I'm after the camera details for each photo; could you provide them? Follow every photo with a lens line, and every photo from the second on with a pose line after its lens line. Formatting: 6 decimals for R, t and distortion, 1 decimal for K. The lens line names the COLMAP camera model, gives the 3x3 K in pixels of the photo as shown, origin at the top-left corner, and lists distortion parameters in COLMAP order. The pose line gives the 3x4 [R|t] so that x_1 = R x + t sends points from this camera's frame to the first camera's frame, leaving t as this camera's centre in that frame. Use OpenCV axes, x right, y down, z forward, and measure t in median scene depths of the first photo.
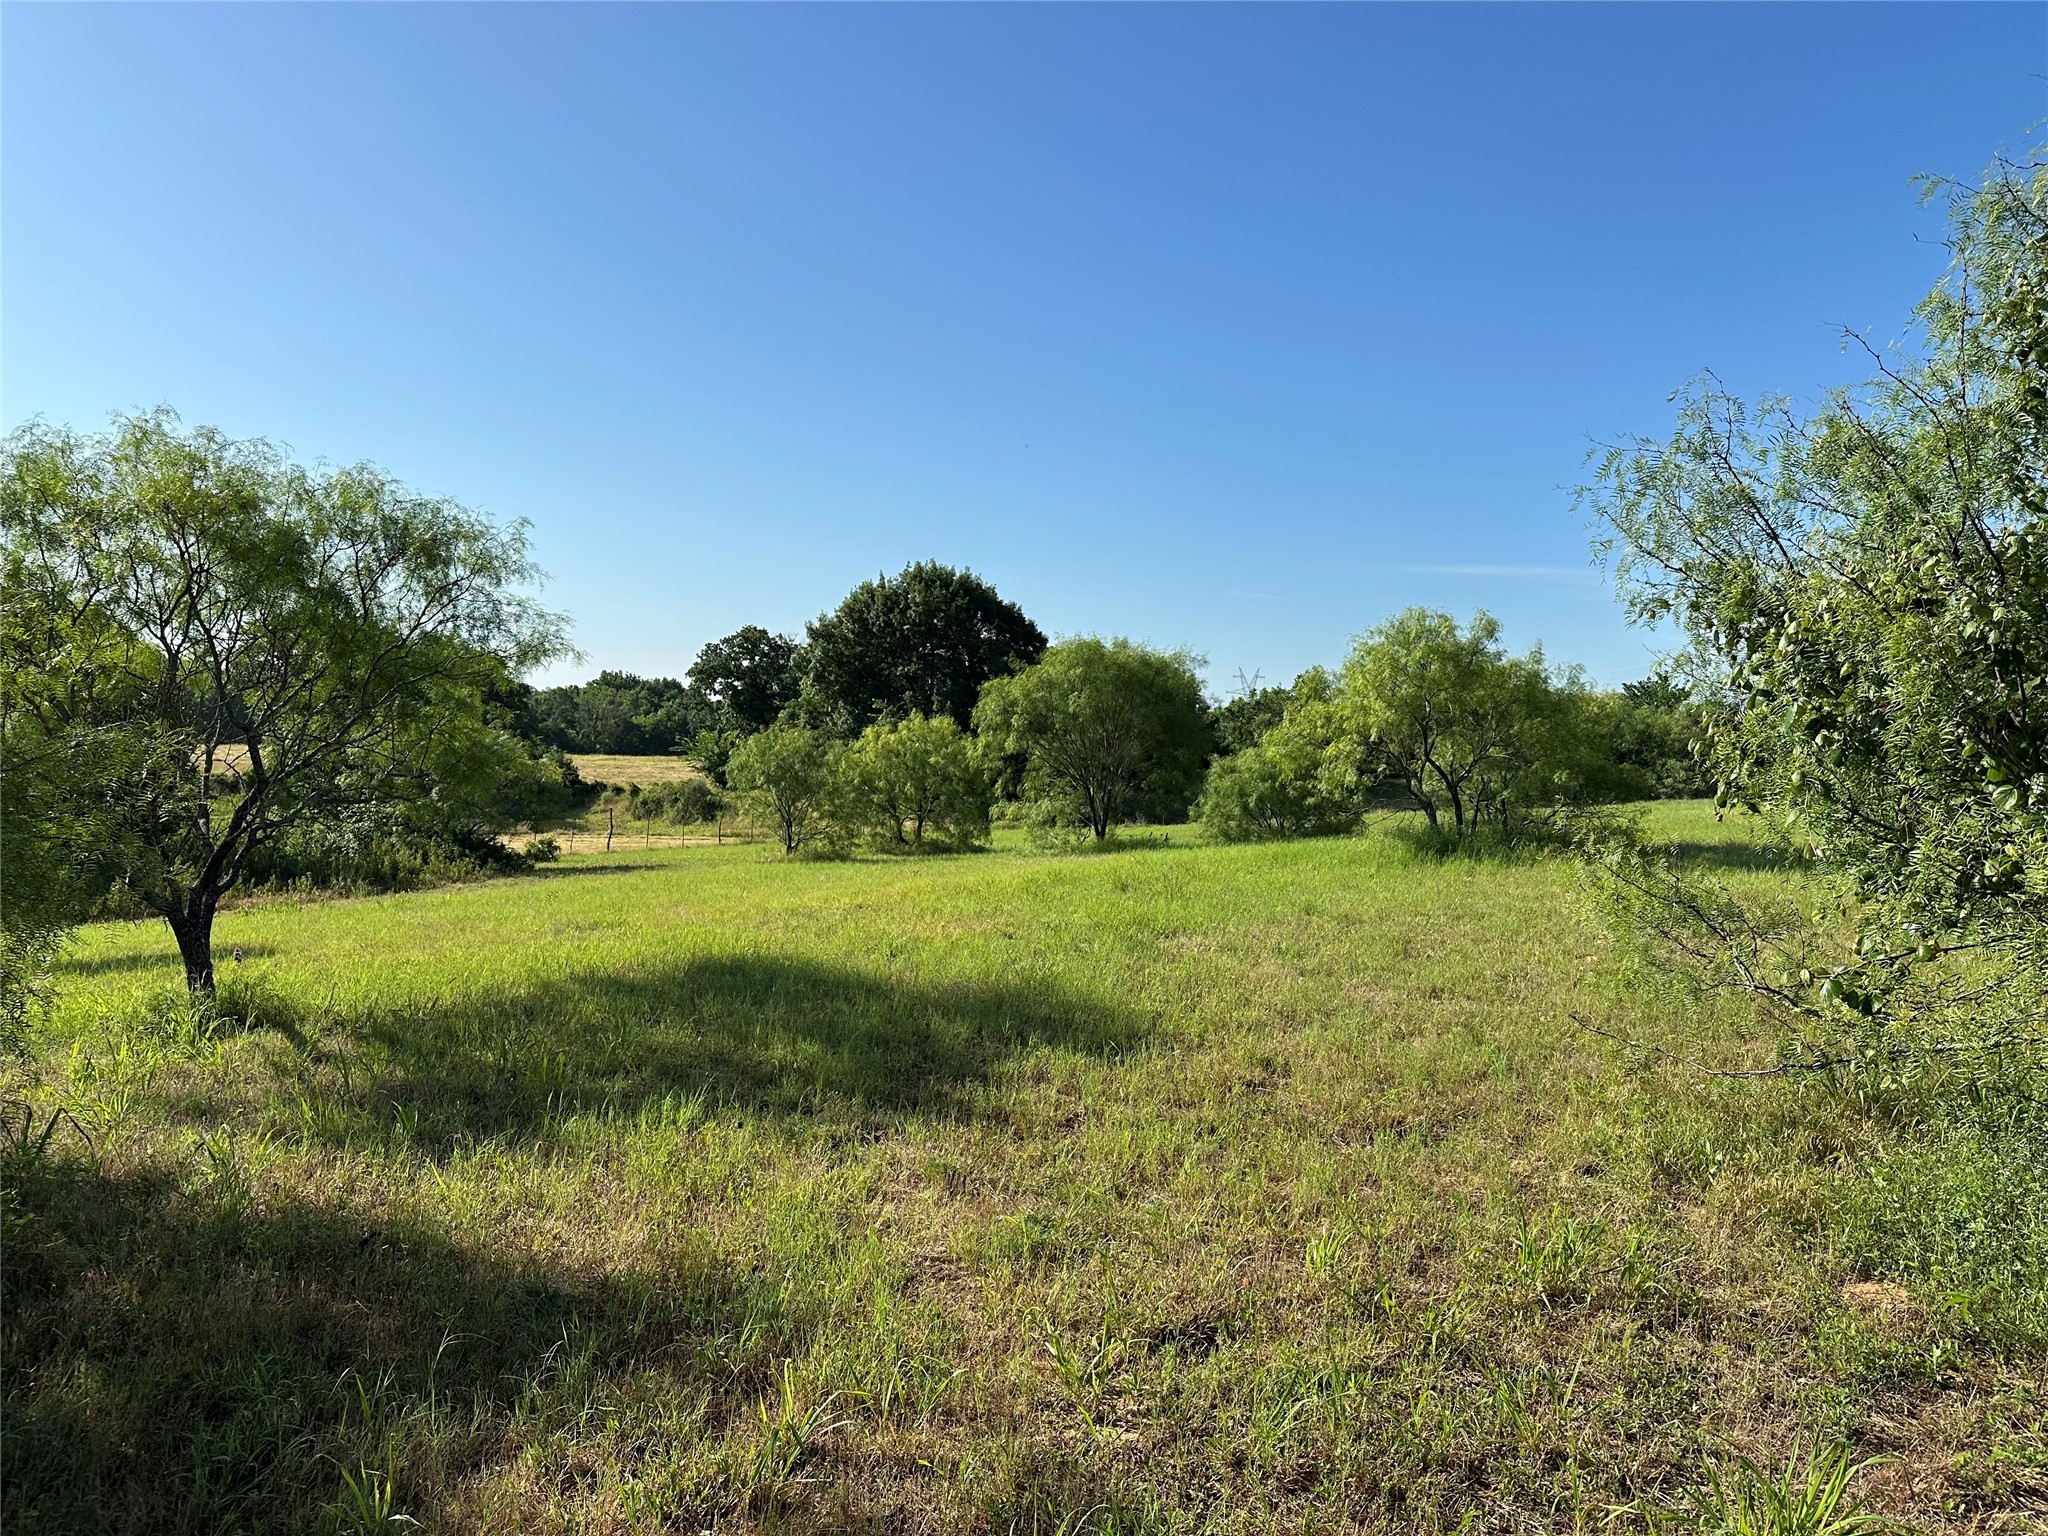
lens RADIAL K [[1440.8, 0, 1024.0], [0, 1440.8, 768.0], [0, 0, 1]] dist [0.077922, -0.098151]
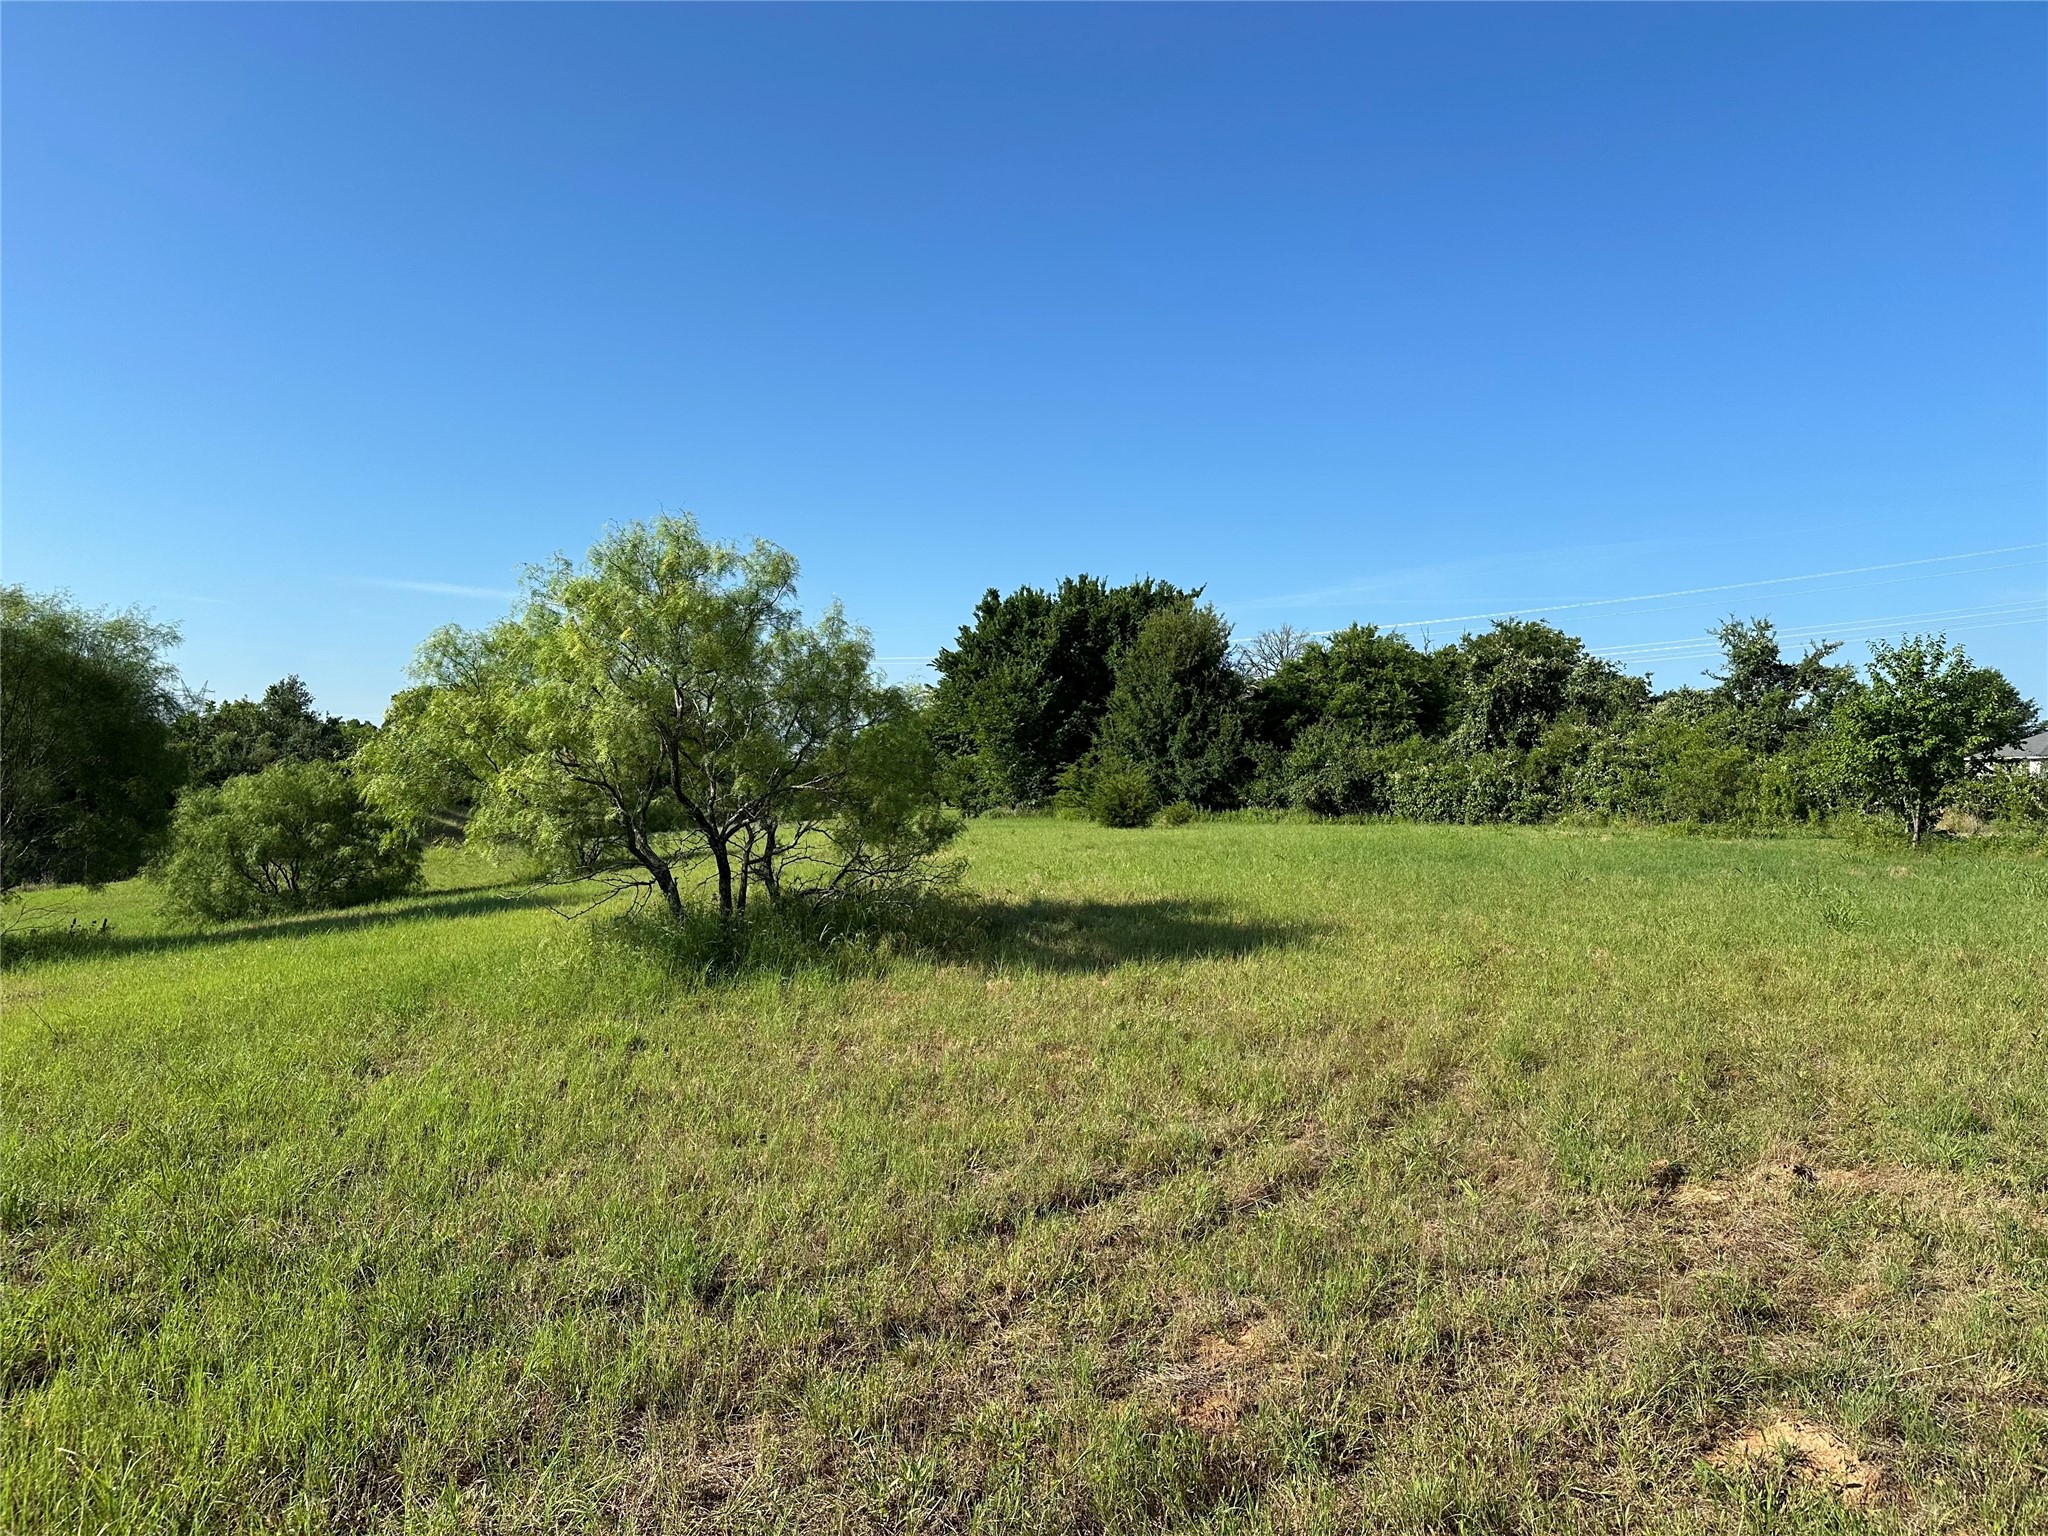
lens RADIAL K [[1440.8, 0, 1024.0], [0, 1440.8, 768.0], [0, 0, 1]] dist [0.077922, -0.098151]
pose [[0.782826, -0.006386, 0.622208, 0.020543], [0.016354, 0.999813, -0.010314, -0.005313], [-0.622026, 0.018249, 0.782784, 0.288737]]
